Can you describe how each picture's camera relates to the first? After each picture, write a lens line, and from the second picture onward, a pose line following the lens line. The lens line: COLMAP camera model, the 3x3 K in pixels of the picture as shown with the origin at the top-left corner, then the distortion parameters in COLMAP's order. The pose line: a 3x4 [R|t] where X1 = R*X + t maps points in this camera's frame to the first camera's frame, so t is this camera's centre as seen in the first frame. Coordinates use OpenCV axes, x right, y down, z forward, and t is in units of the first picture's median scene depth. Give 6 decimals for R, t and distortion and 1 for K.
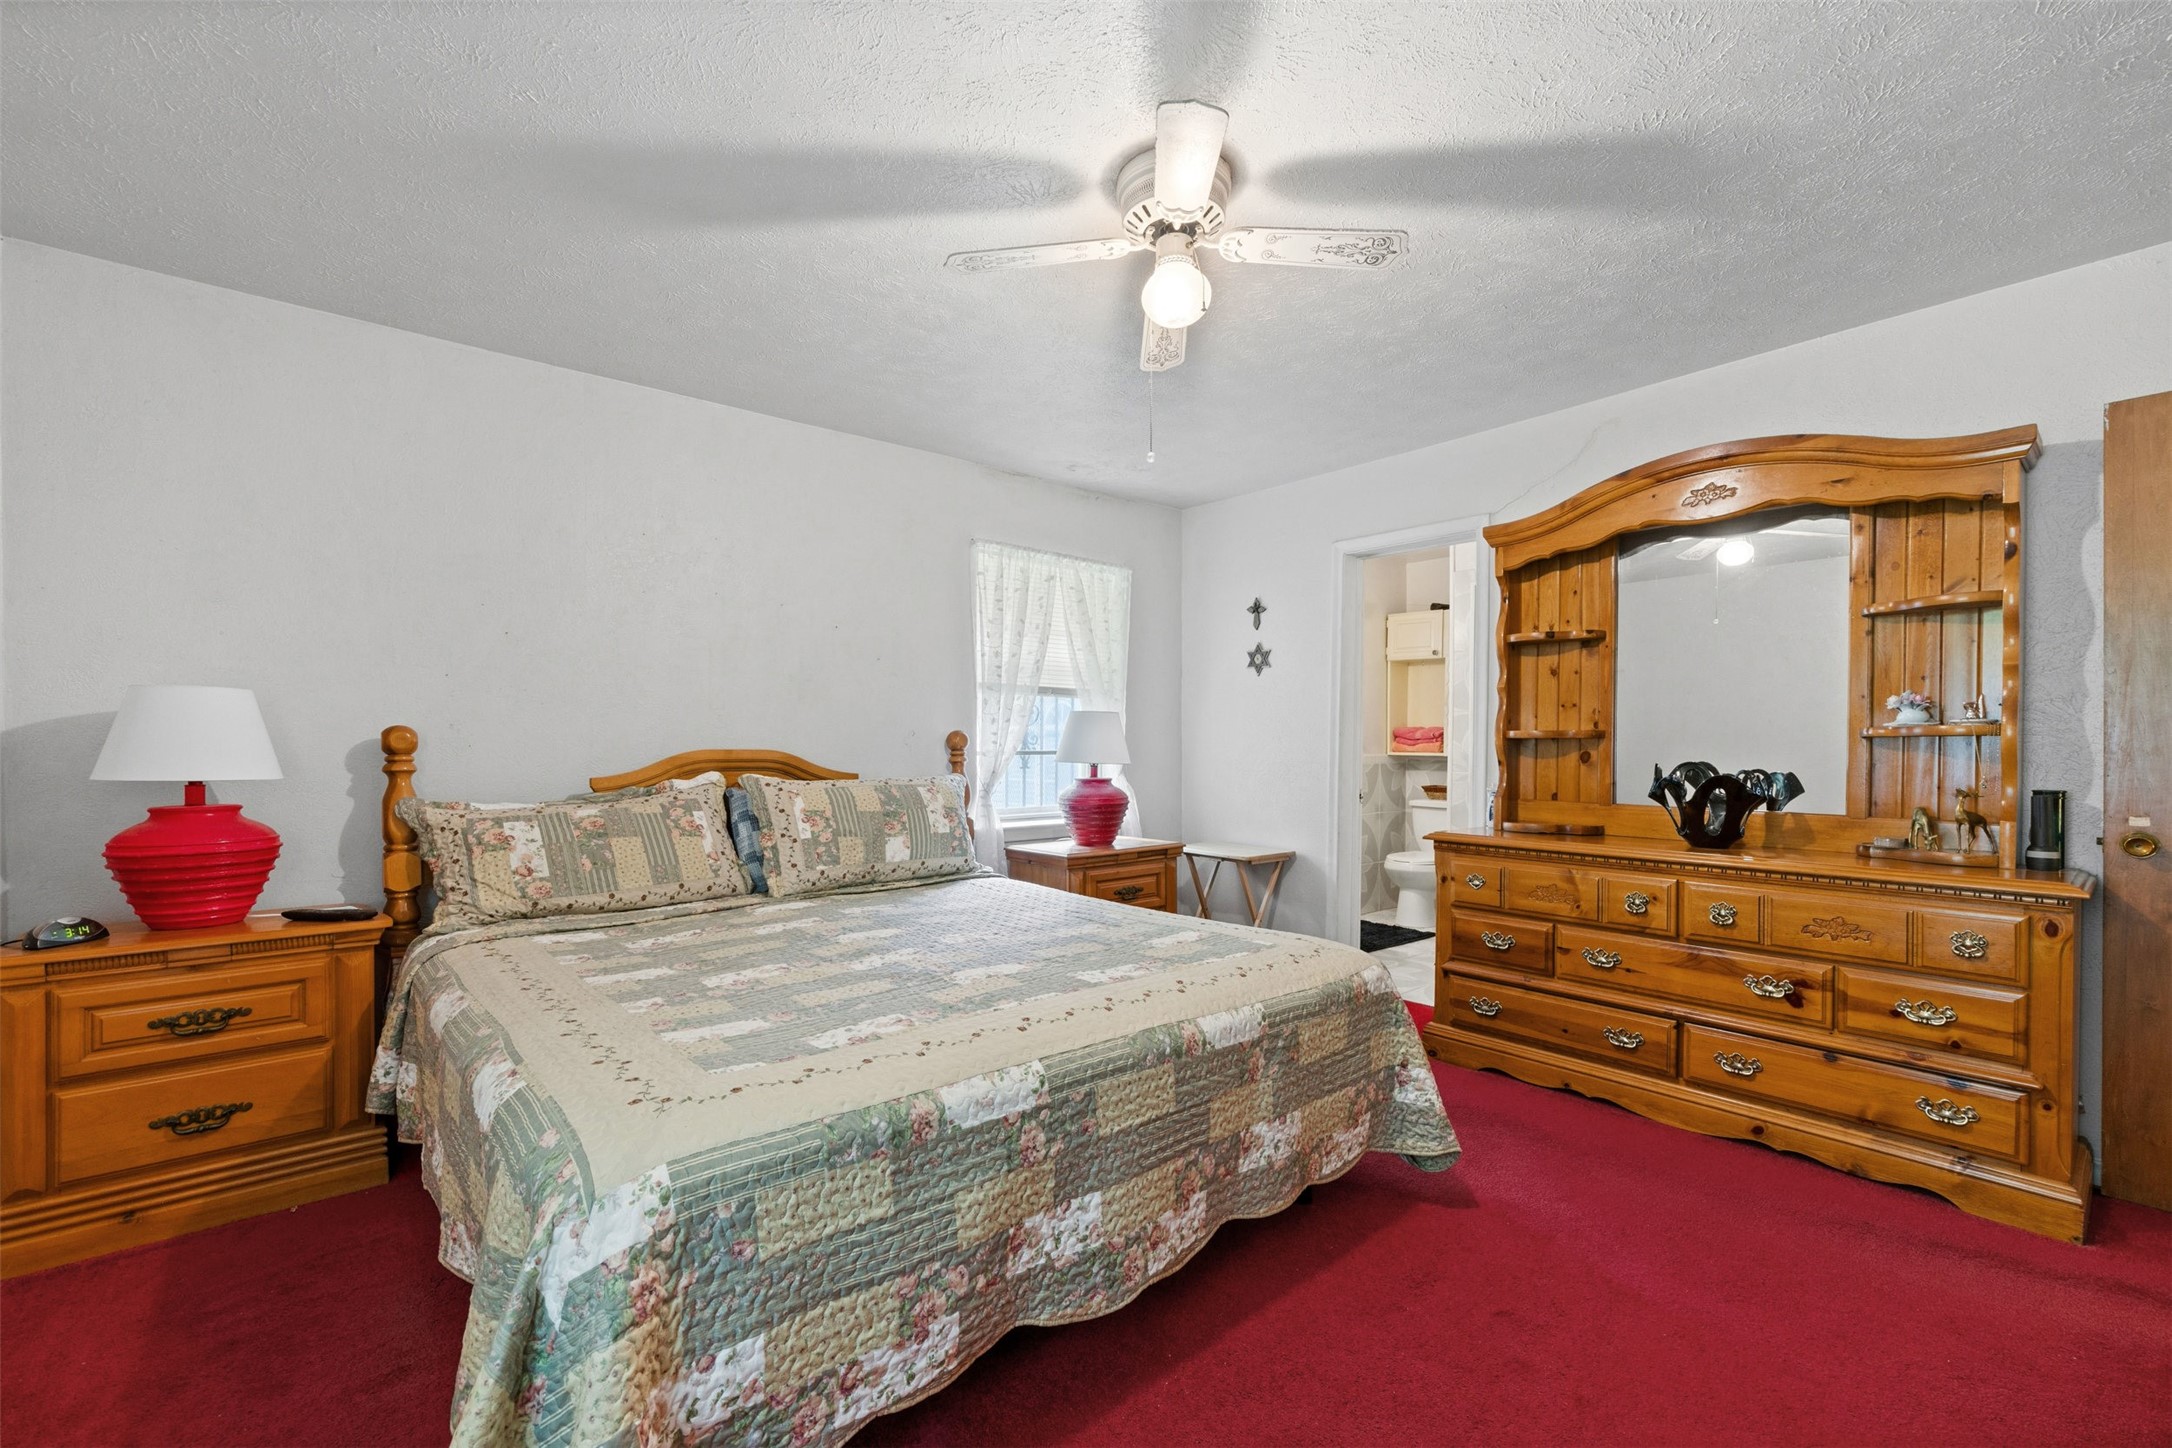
lens RADIAL K [[878.4, 0, 1095.8], [0, 878.4, 744.1], [0, 0, 1]] dist [-0.002993, 0.000892]
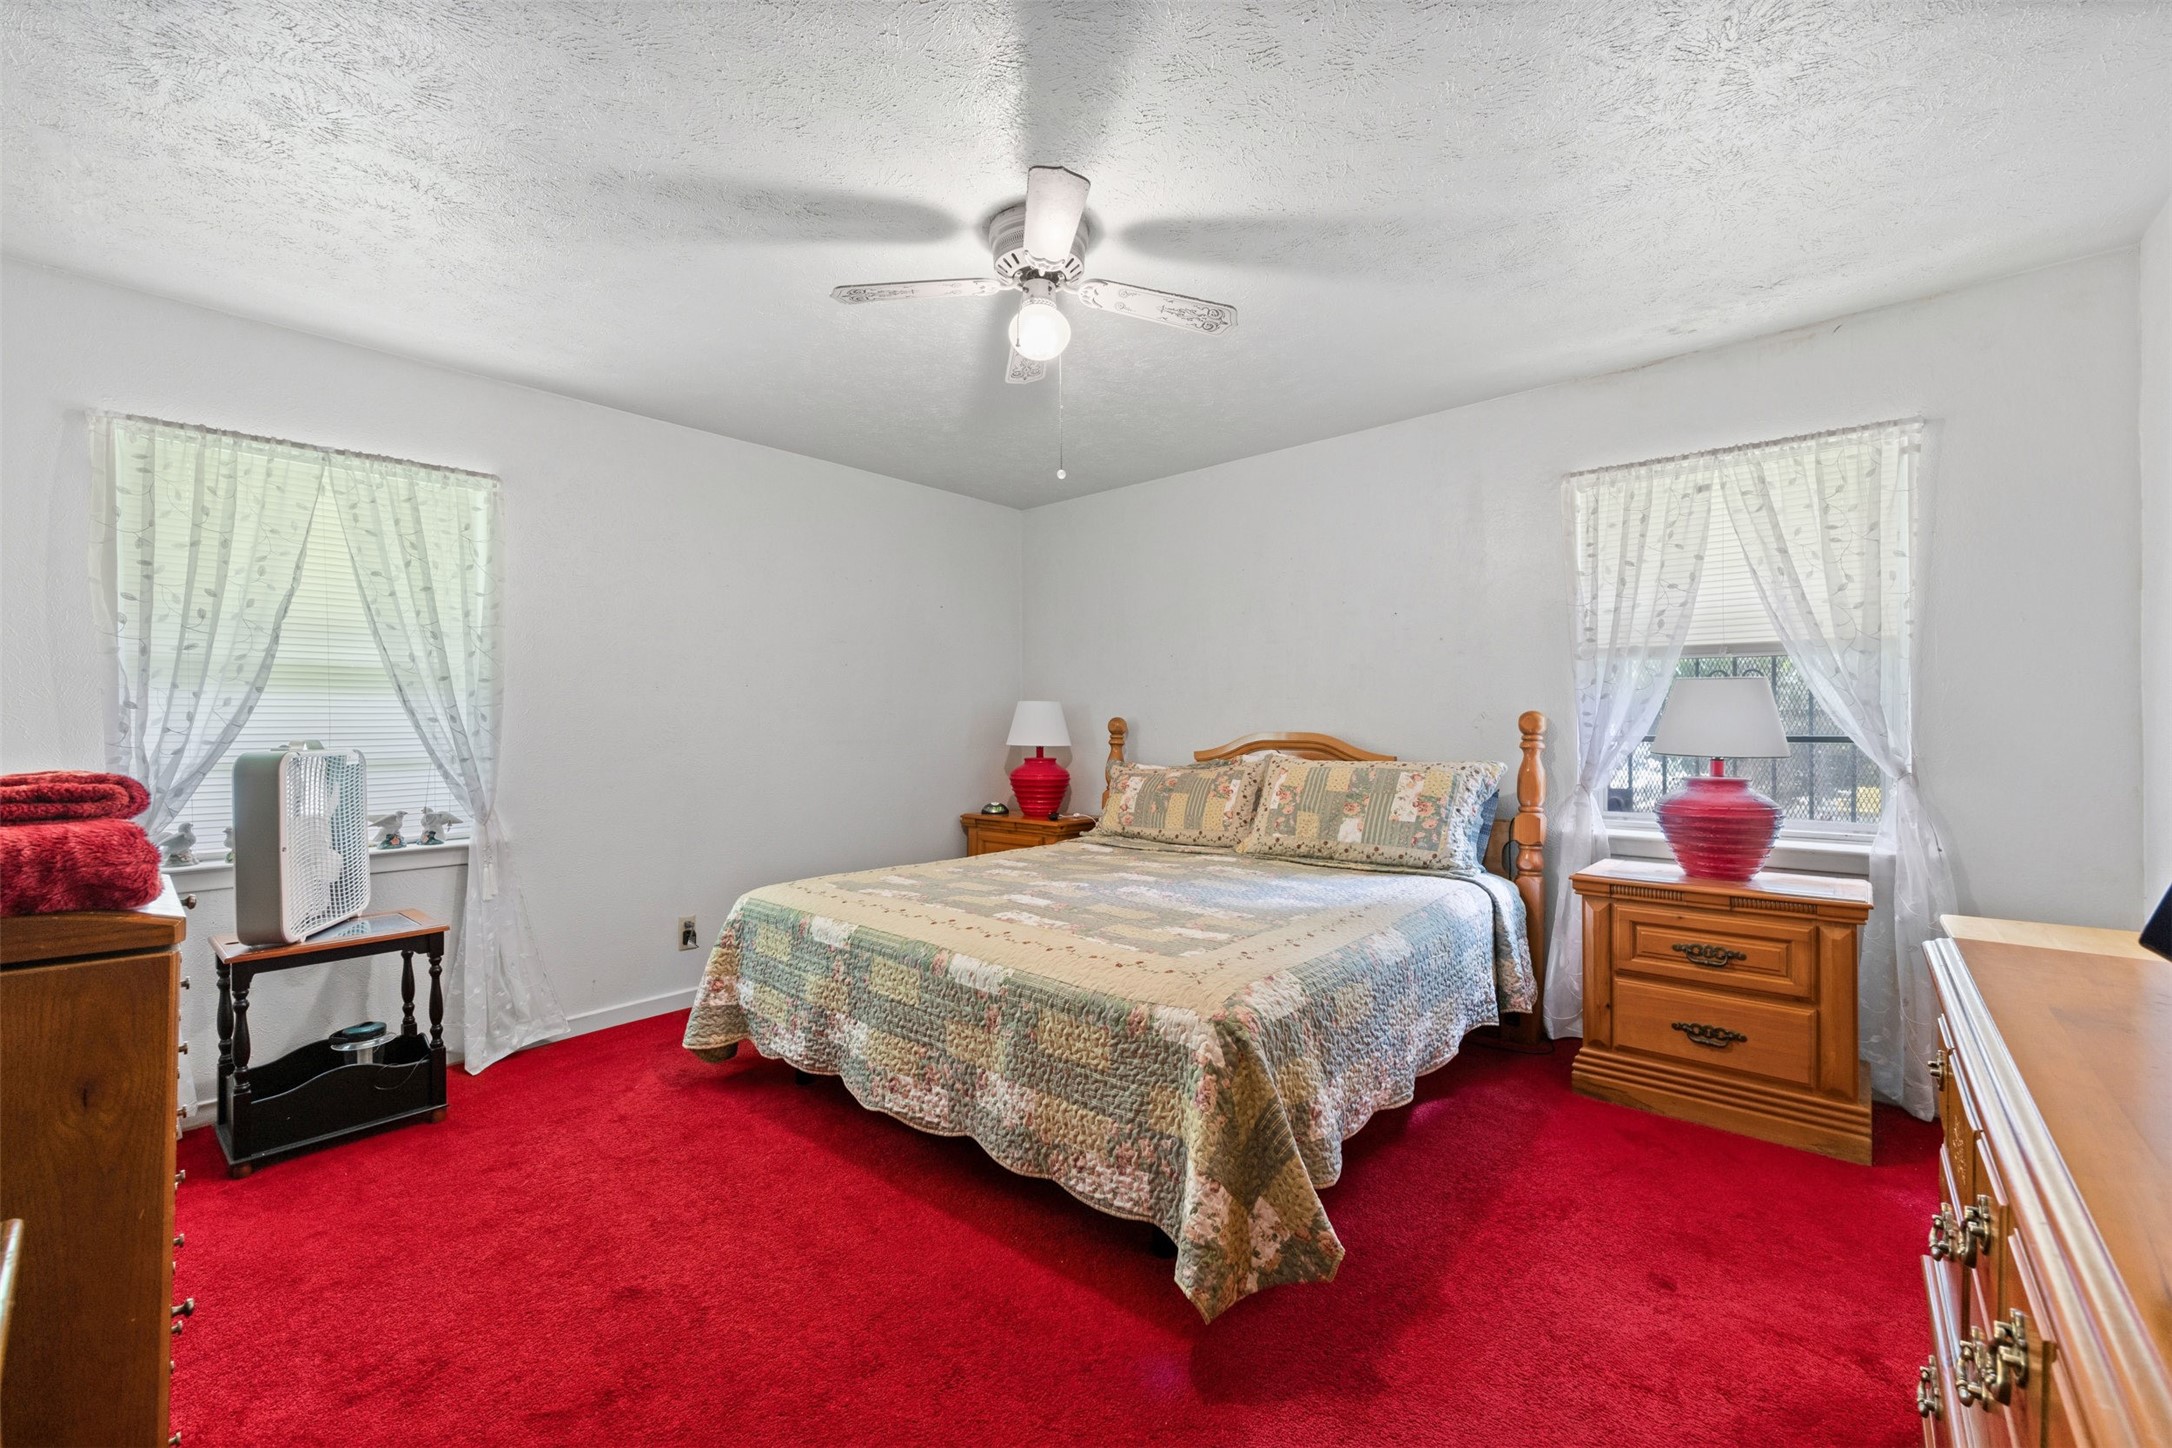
lens RADIAL K [[878.4, 0, 1089.6], [0, 878.4, 722.3], [0, 0, 1]] dist [-0.002993, 0.000892]
pose [[0.165461, -0.006933, -0.986192, 1.087021], [0.002796, 0.999975, -0.006560, -0.000867], [0.986212, -0.001672, 0.165476, 0.785121]]
